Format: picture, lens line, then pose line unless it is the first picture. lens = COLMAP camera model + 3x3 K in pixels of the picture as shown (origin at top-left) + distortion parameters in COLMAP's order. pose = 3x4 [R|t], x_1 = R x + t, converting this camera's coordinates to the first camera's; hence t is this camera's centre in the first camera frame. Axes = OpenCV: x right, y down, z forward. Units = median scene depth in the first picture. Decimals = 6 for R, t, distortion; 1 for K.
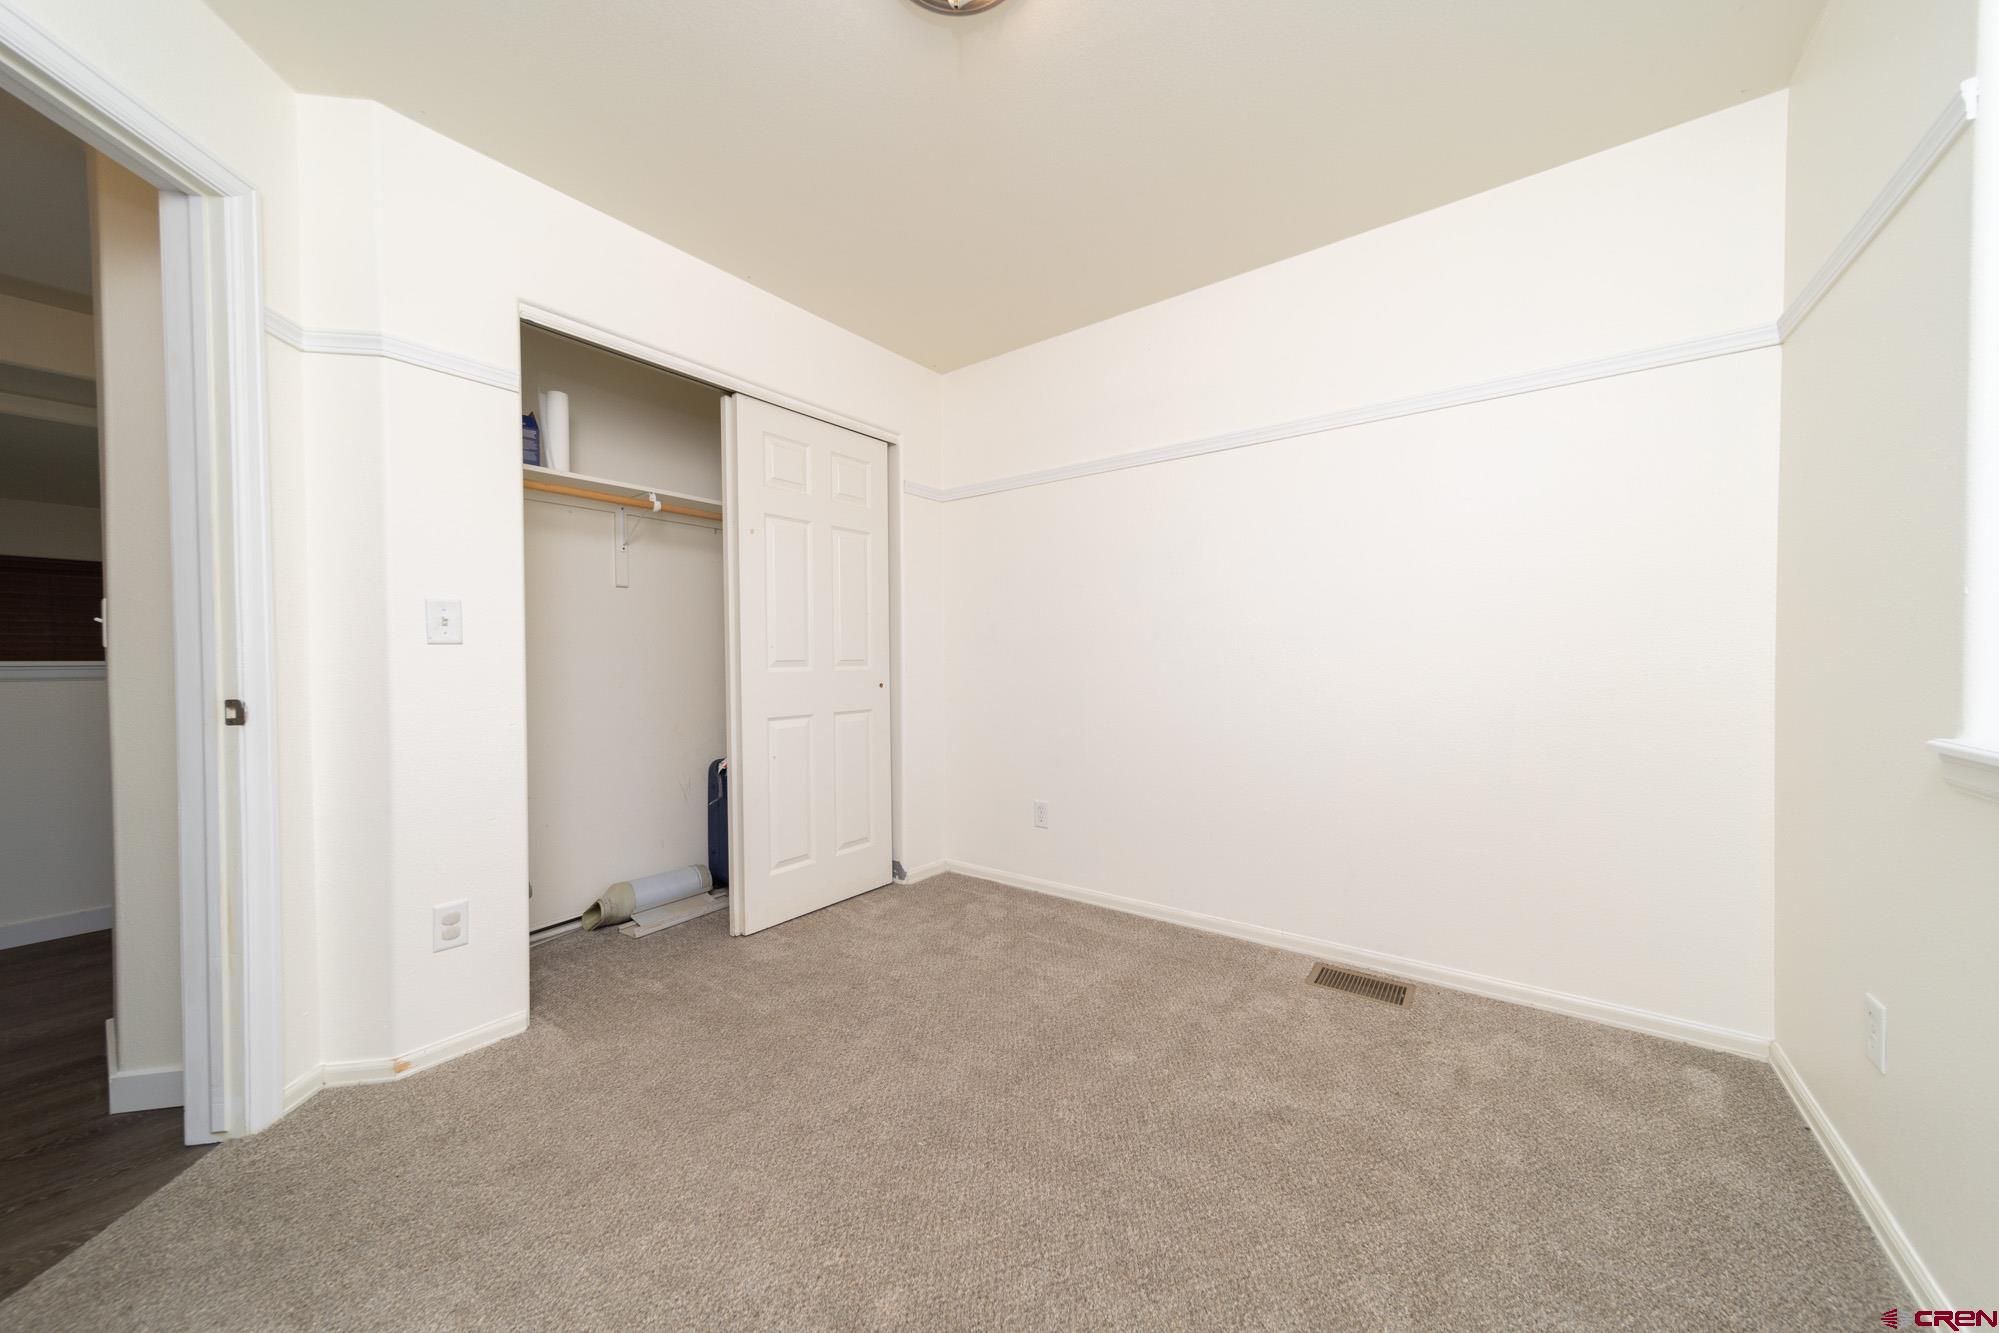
lens RADIAL K [[706.0, 0, 998.0], [0, 706.0, 666.9], [0, 0, 1]] dist [0.006963, -0.000160]
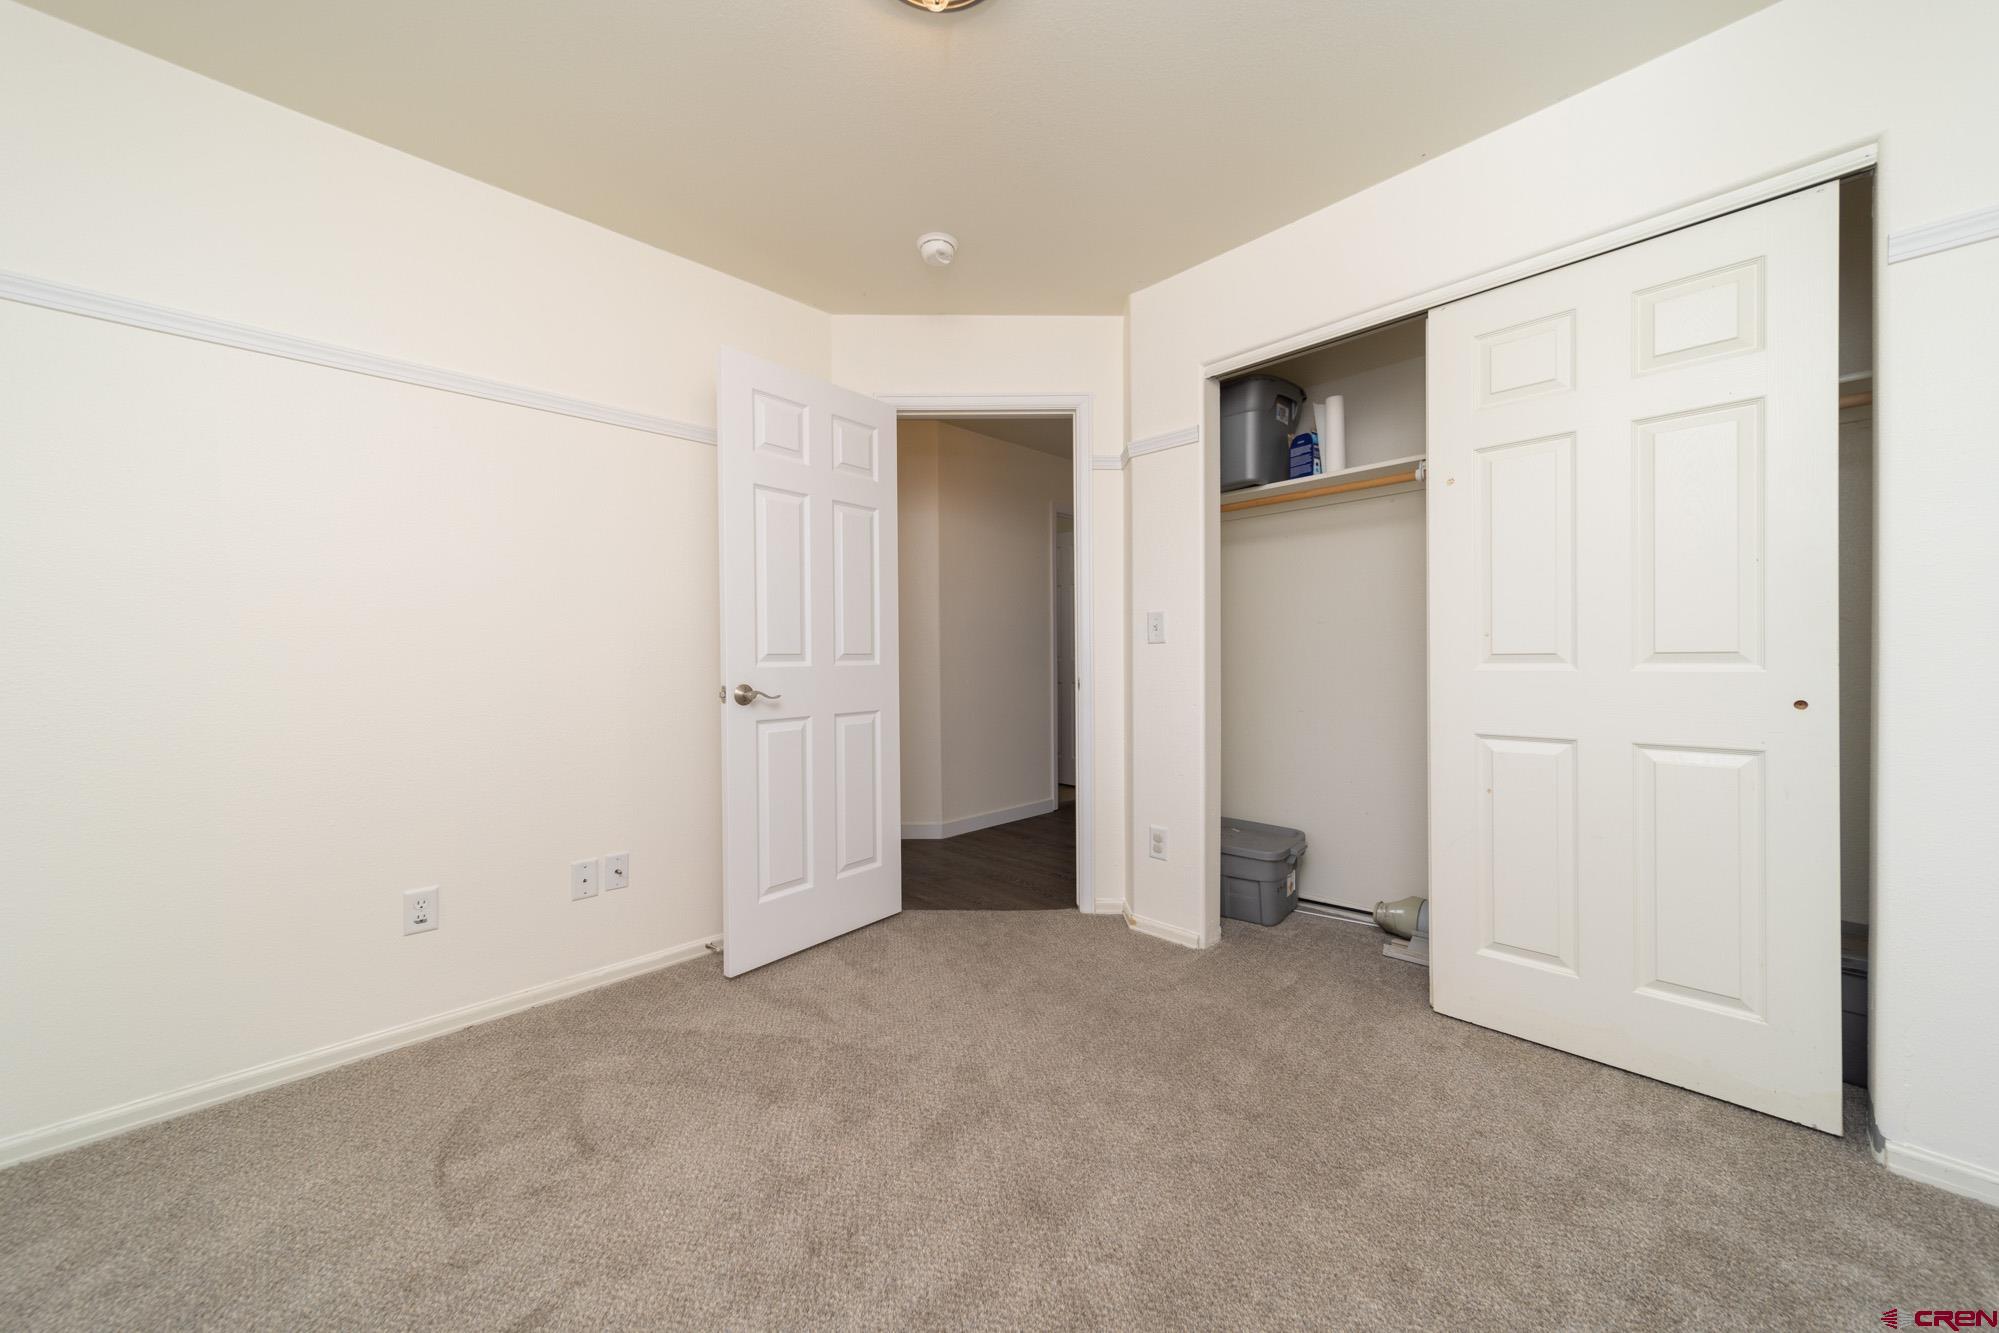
lens RADIAL K [[706.0, 0, 999.8], [0, 706.0, 664.2], [0, 0, 1]] dist [0.006963, -0.000160]
pose [[-0.153385, 0.016181, -0.988034, 0.528654], [-0.003405, 0.999851, 0.016903, -0.010486], [0.988161, 0.005957, -0.153307, 0.724681]]
